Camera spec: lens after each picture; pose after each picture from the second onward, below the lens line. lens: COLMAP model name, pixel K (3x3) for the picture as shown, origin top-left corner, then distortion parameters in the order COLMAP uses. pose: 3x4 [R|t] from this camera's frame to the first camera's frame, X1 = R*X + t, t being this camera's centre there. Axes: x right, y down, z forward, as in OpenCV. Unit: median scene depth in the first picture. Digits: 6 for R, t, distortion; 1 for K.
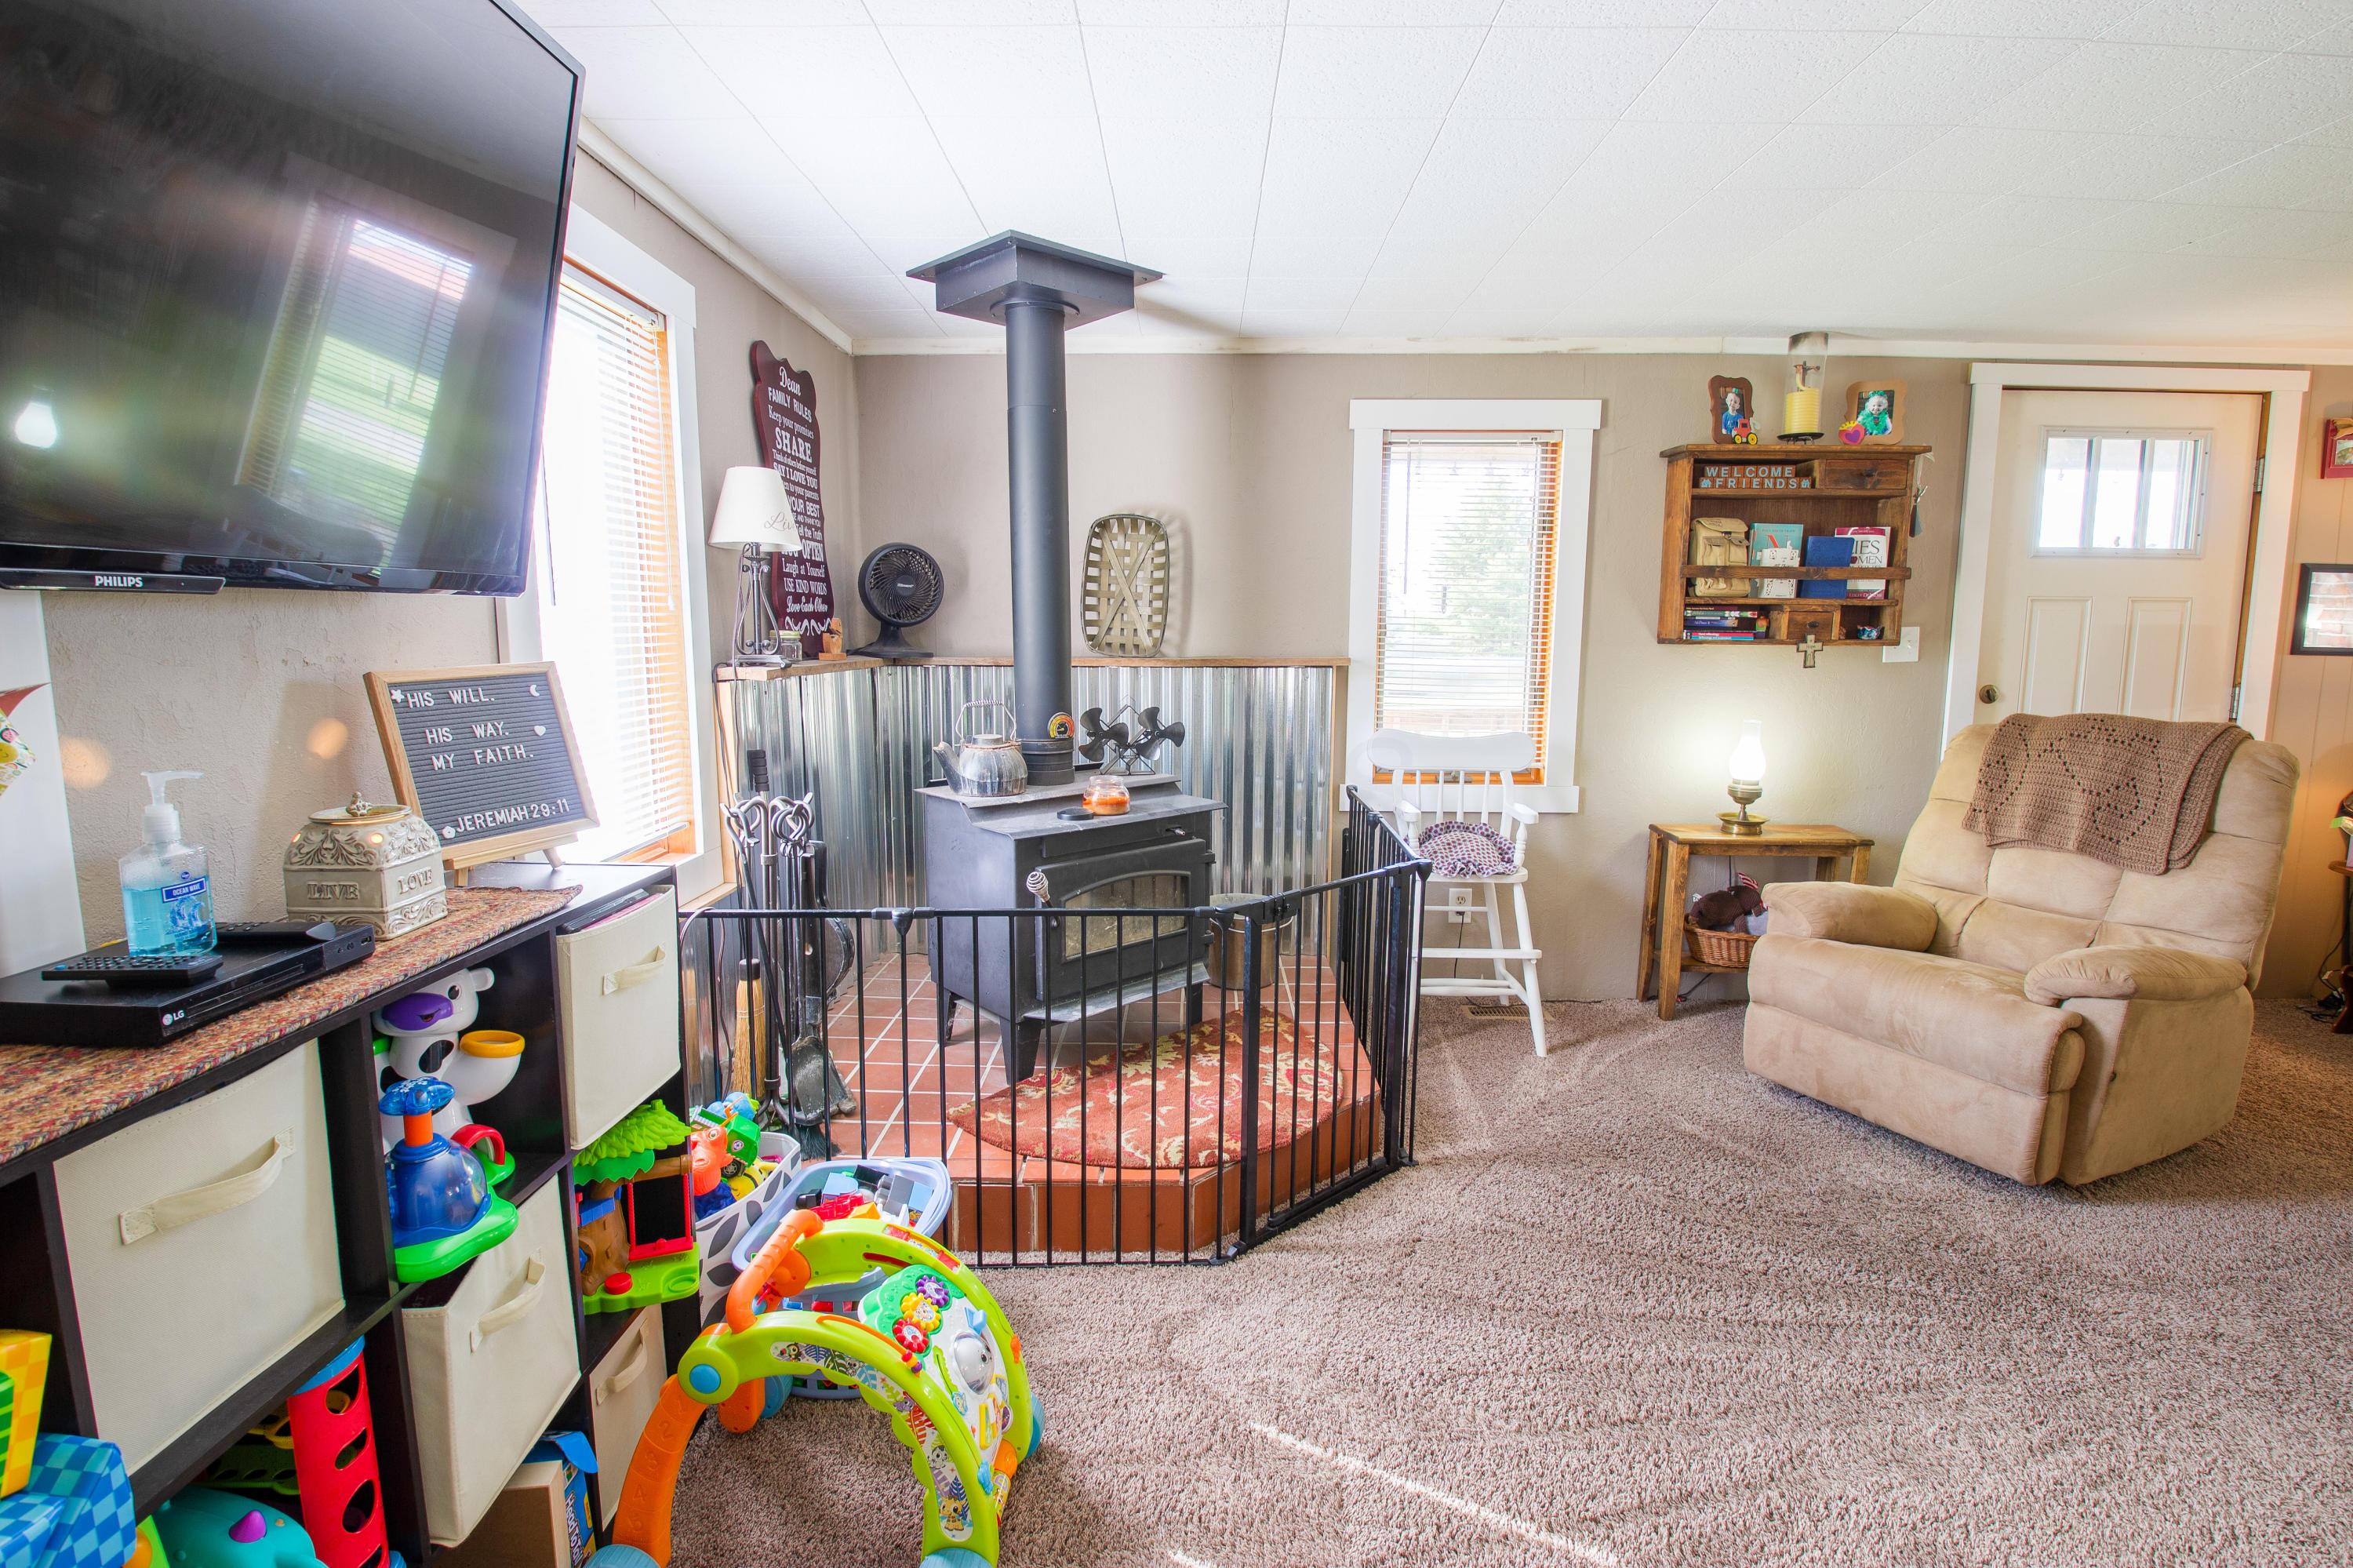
lens RADIAL K [[1082.4, 0, 1190.4], [0, 1082.4, 775.1], [0, 0, 1]] dist [0.000824, -0.018112]
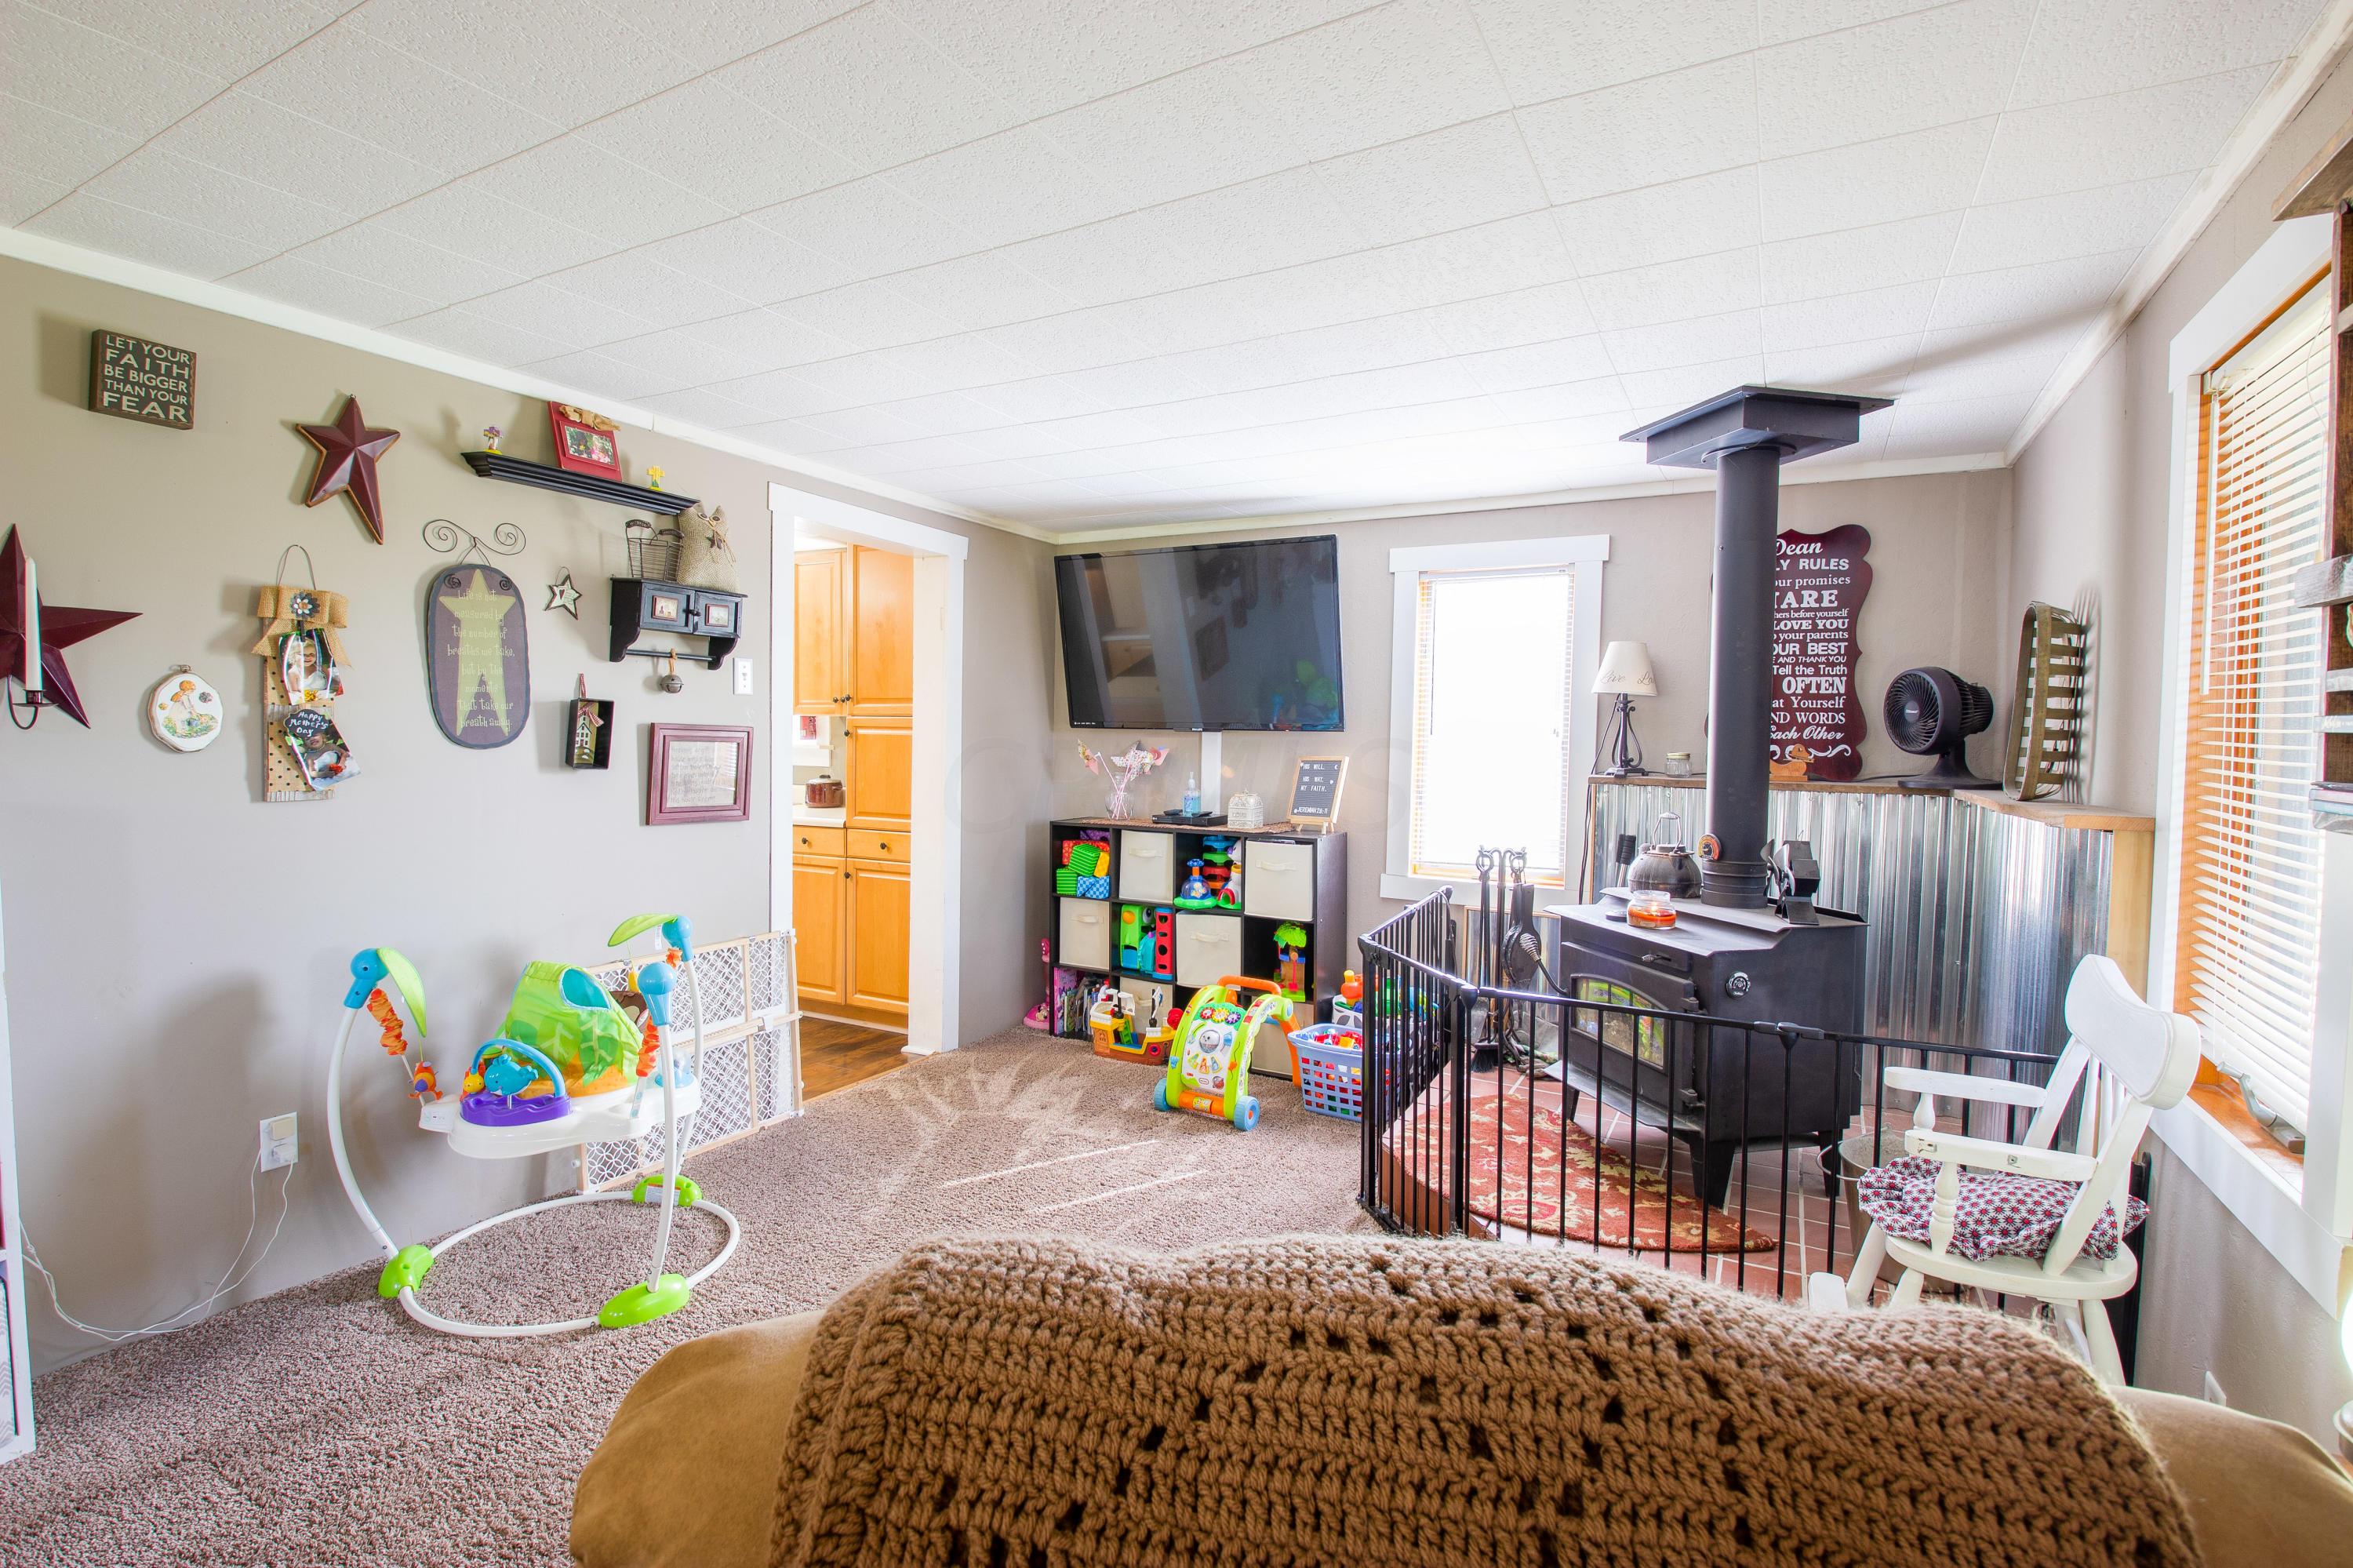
lens RADIAL K [[1082.4, 0, 1184.0], [0, 1082.4, 769.2], [0, 0, 1]] dist [0.000824, -0.018112]
pose [[-0.472425, 0.016931, -0.881208, 0.887932], [-0.140325, 0.985617, 0.094166, -0.126601], [0.870128, 0.168142, -0.463255, 0.897368]]
